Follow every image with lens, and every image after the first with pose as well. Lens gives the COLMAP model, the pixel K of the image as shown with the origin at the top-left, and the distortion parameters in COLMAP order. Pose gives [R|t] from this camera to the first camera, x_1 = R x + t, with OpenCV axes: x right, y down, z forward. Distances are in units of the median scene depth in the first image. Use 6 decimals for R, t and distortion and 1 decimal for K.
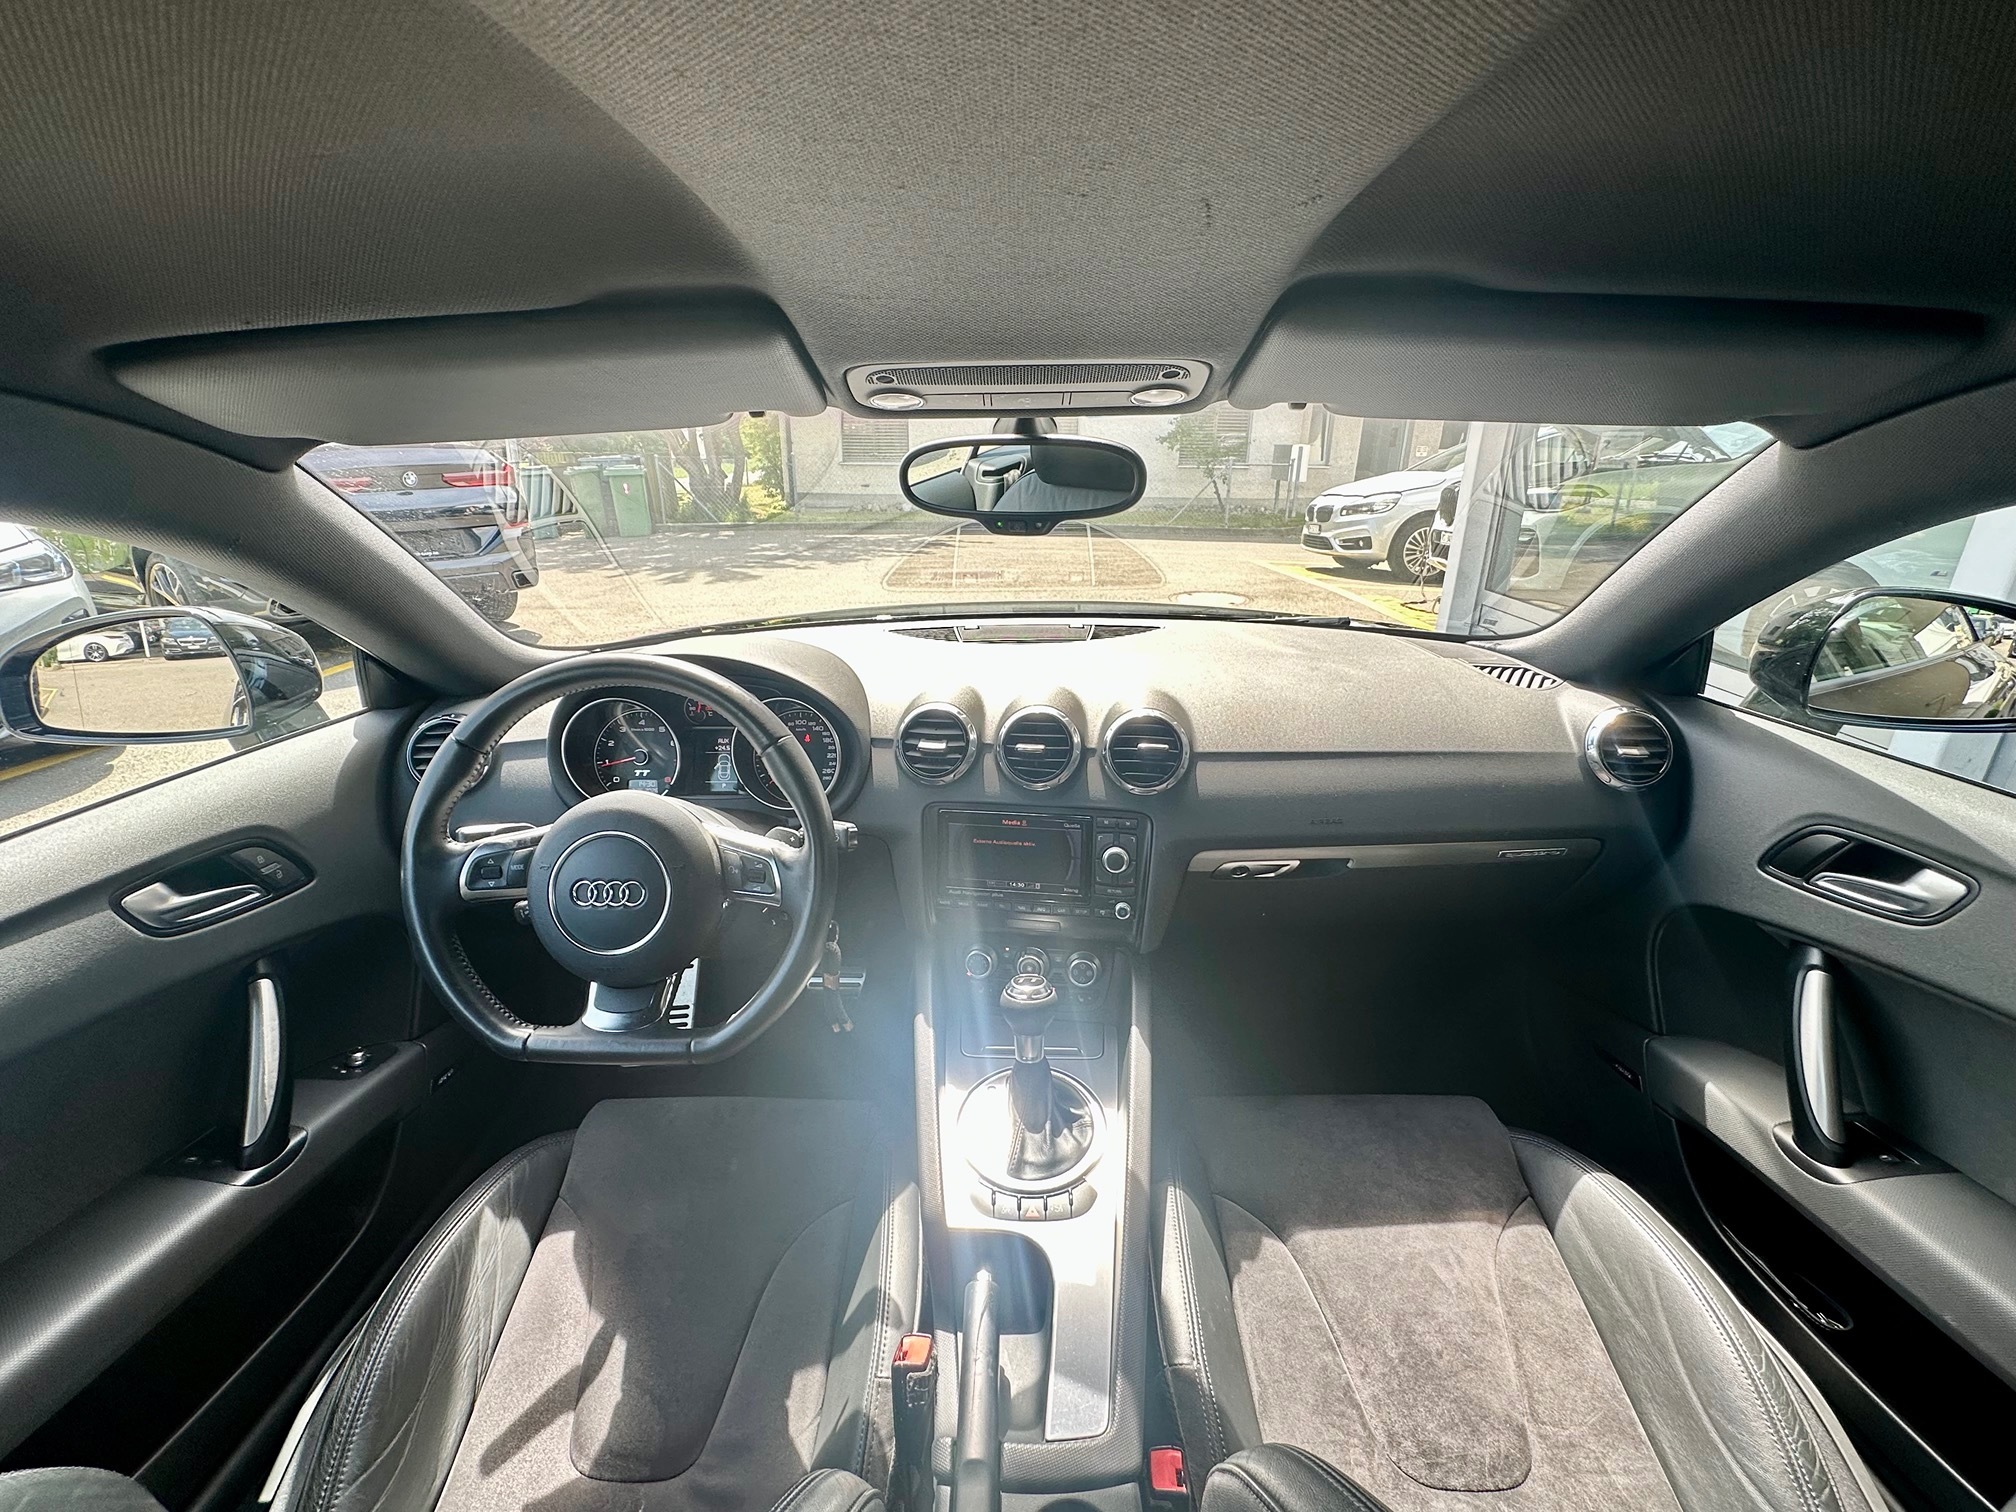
lens RADIAL K [[853.5, 0, 1010.5], [0, 853.5, 767.2], [0, 0, 1]] dist [0.003181, 0.000408]
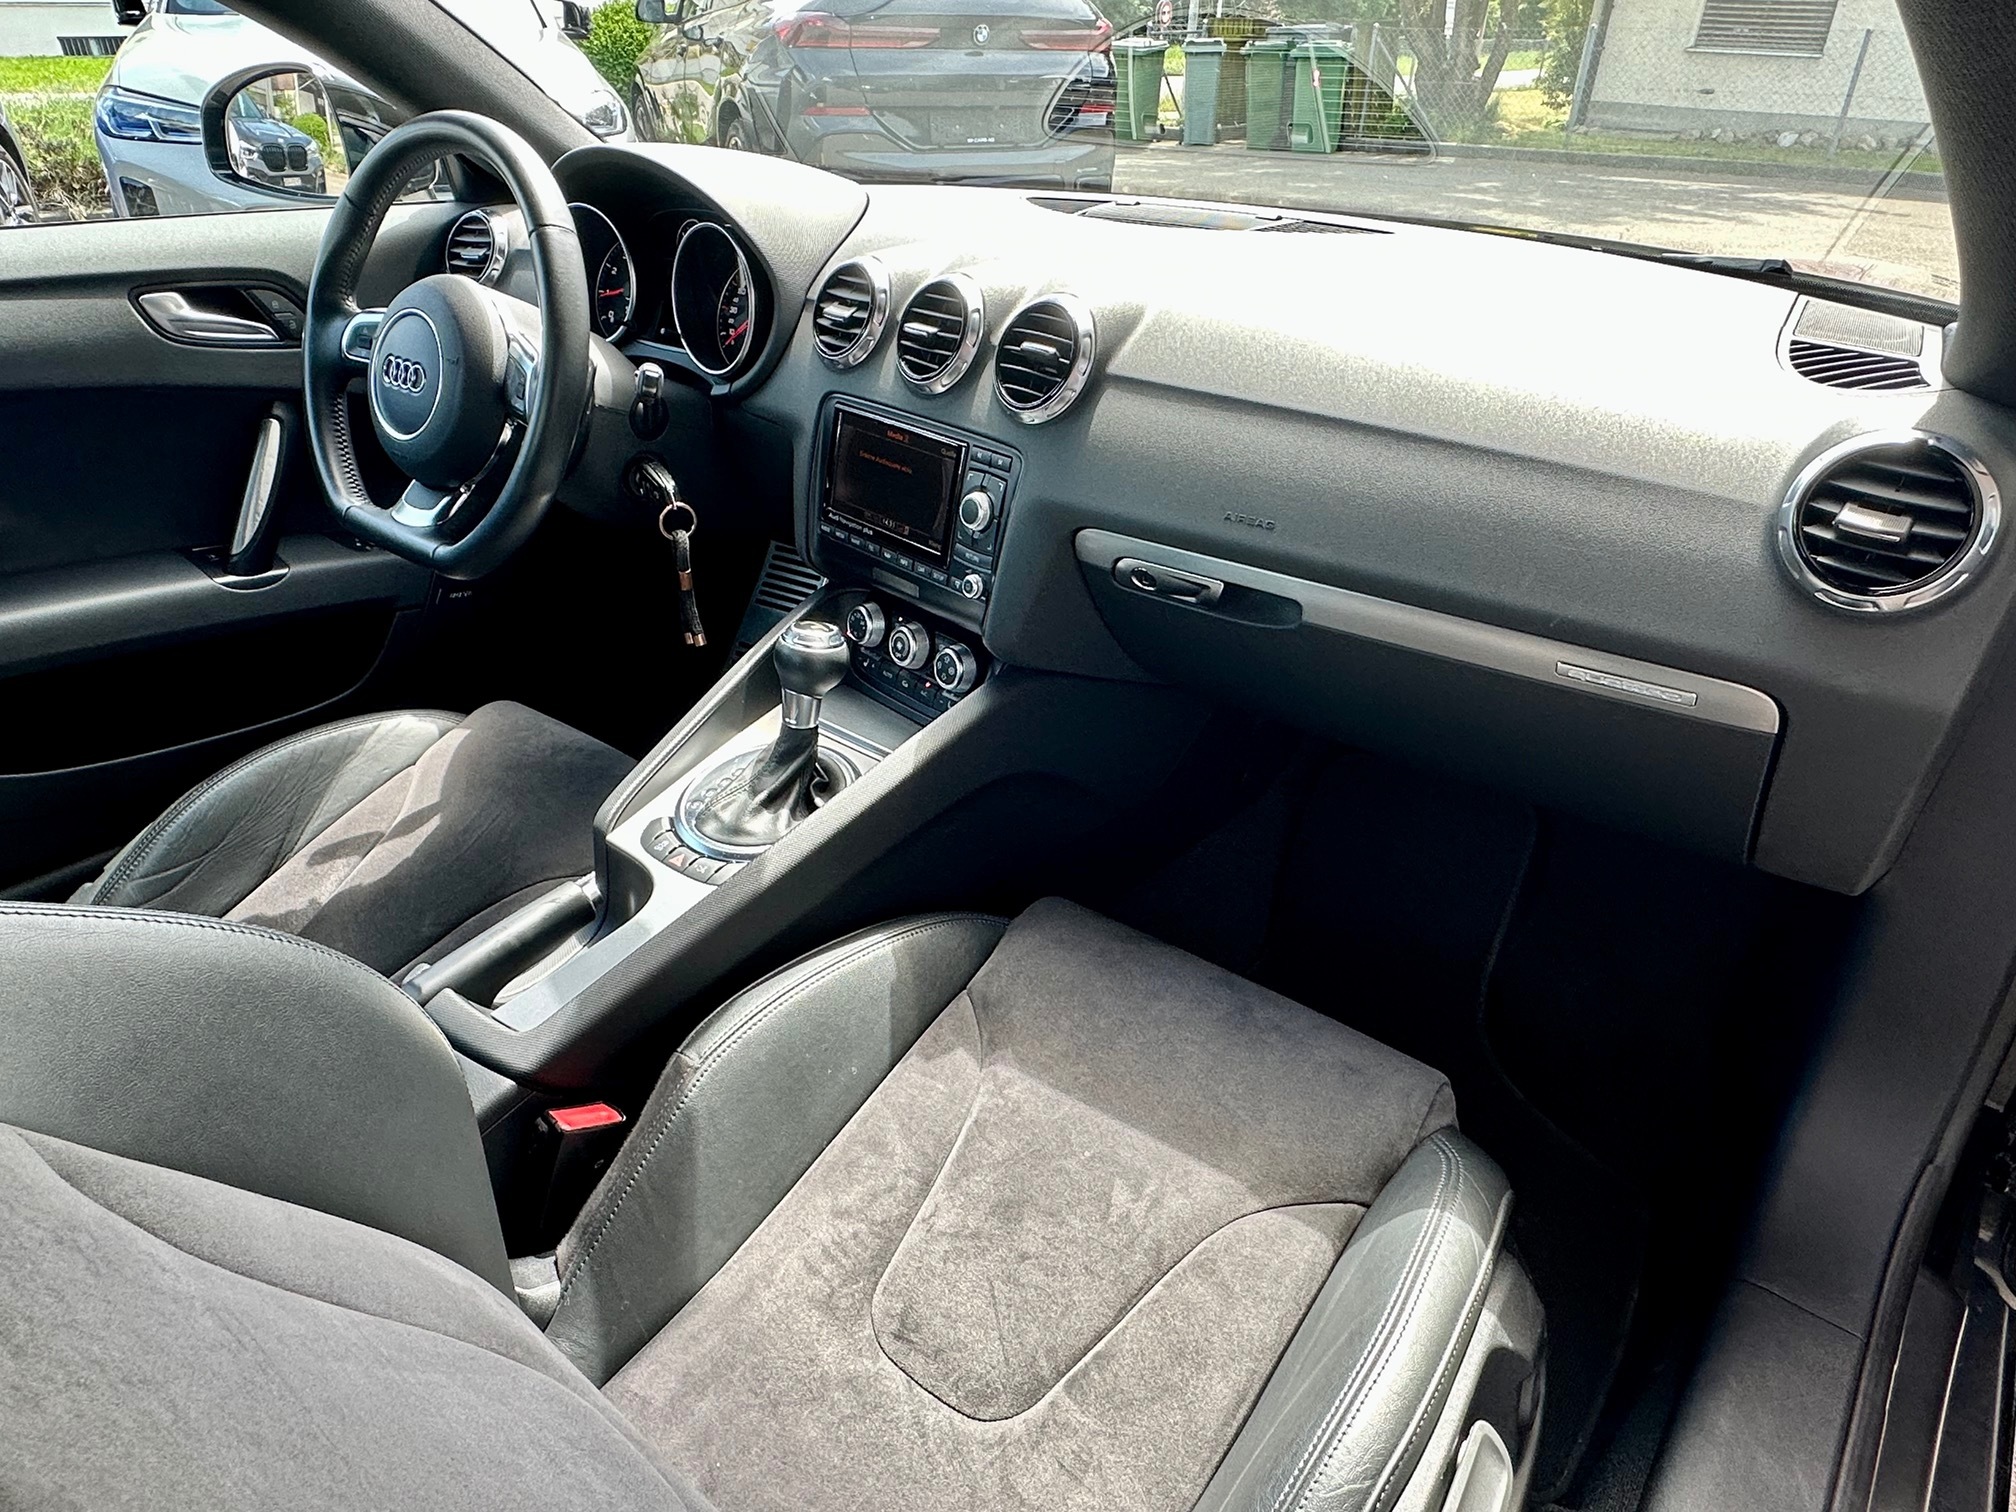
lens RADIAL K [[1260.8, 0, 1002.9], [0, 1260.8, 756.3], [0, 0, 1]] dist [0.003585, 0.000510]
pose [[0.794147, 0.323285, -0.514604, 0.784774], [-0.232700, 0.943995, 0.233931, 0.054197], [0.561410, -0.066027, 0.824900, 0.147294]]
